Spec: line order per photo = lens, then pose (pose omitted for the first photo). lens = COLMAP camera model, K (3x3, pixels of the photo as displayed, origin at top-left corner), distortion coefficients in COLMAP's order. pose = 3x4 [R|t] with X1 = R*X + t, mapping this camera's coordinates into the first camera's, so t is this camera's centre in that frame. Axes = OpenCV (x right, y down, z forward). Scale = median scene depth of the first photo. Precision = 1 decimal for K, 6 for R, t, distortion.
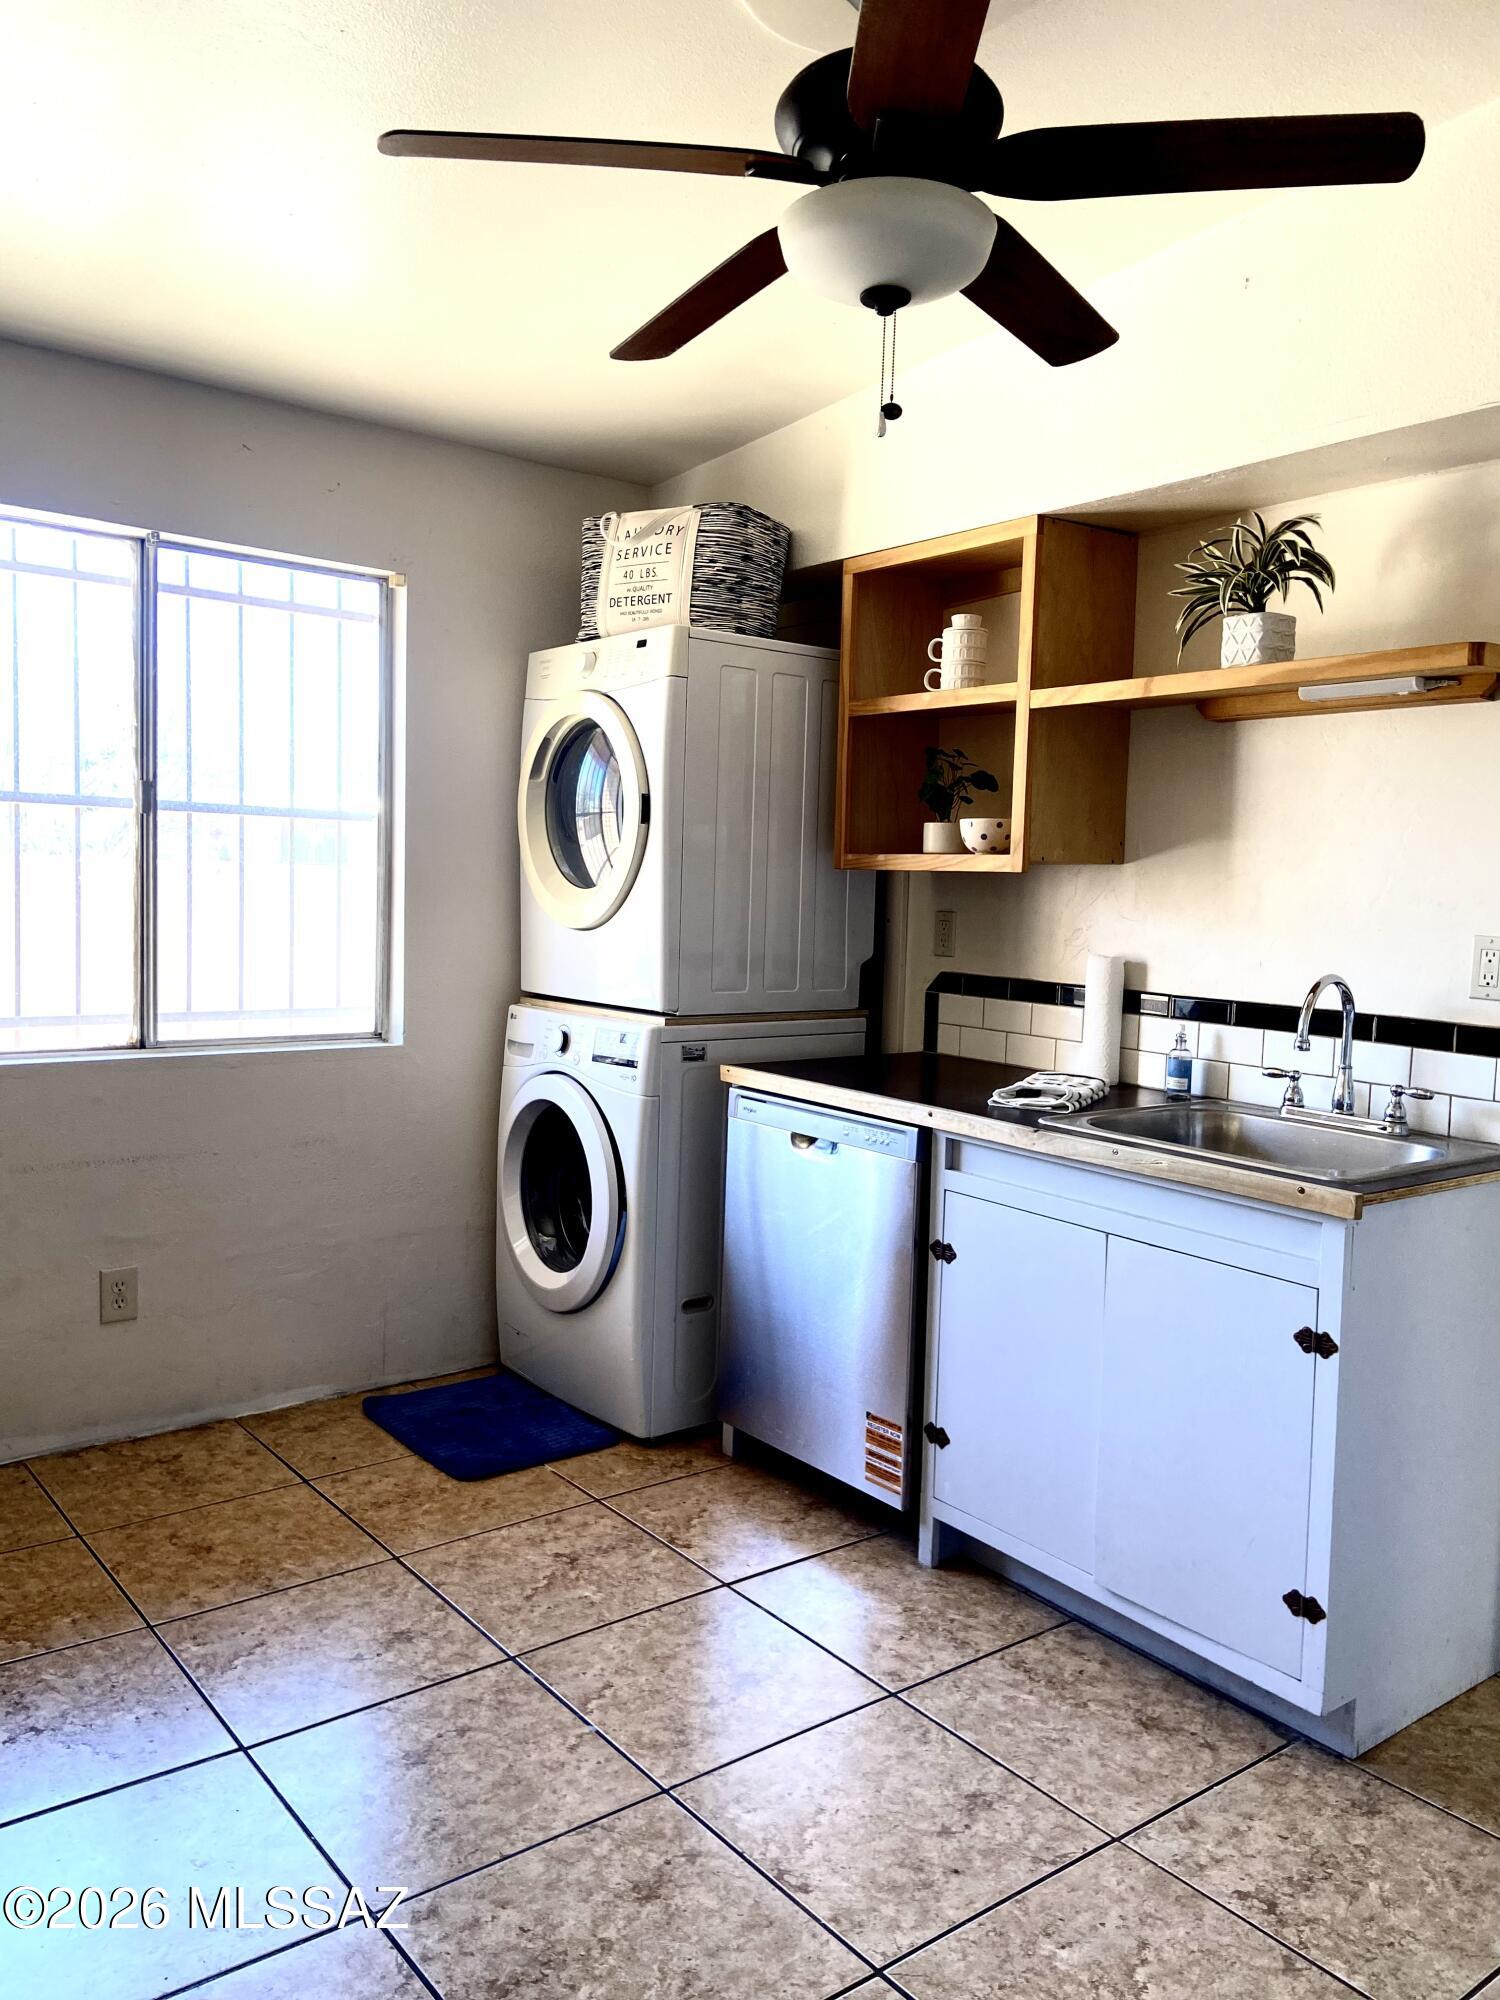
lens RADIAL K [[1529.4, 0, 761.4], [0, 1529.4, 971.8], [0, 0, 1]] dist [0.101360, -0.118163]
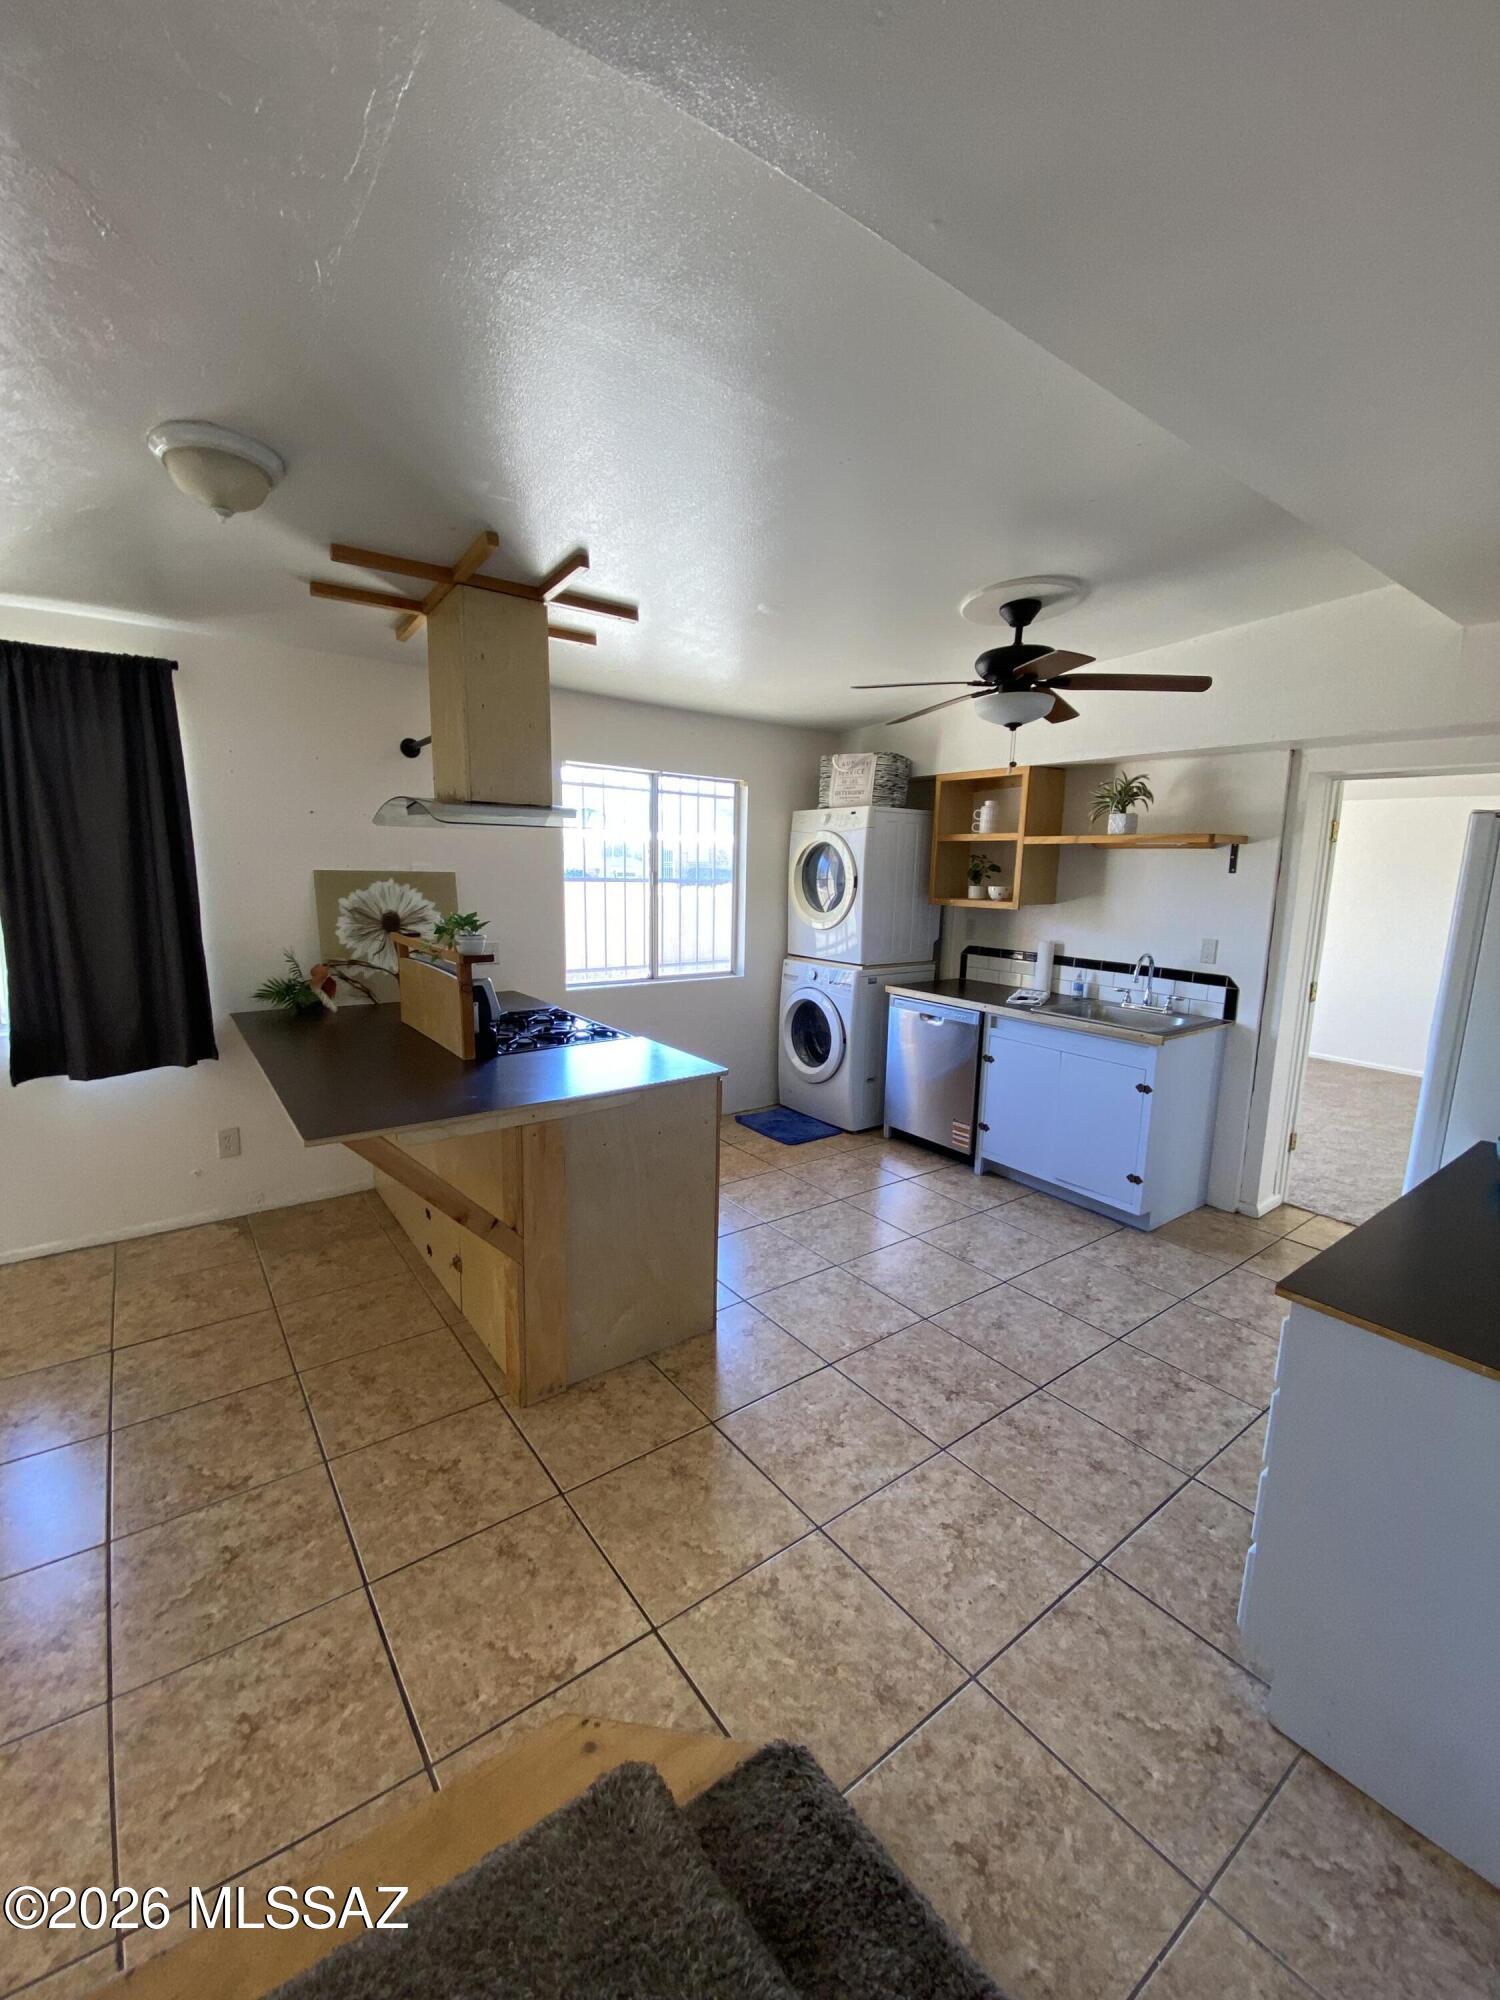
lens RADIAL K [[806.0, 0, 750.0], [0, 806.0, 1000.0], [0, 0, 1]] dist [0.025344, -0.000043]
pose [[0.999581, -0.003842, -0.028685, -0.227295], [0.006736, 0.994814, 0.101491, -0.054535], [0.028147, -0.101641, 0.994423, -0.338201]]
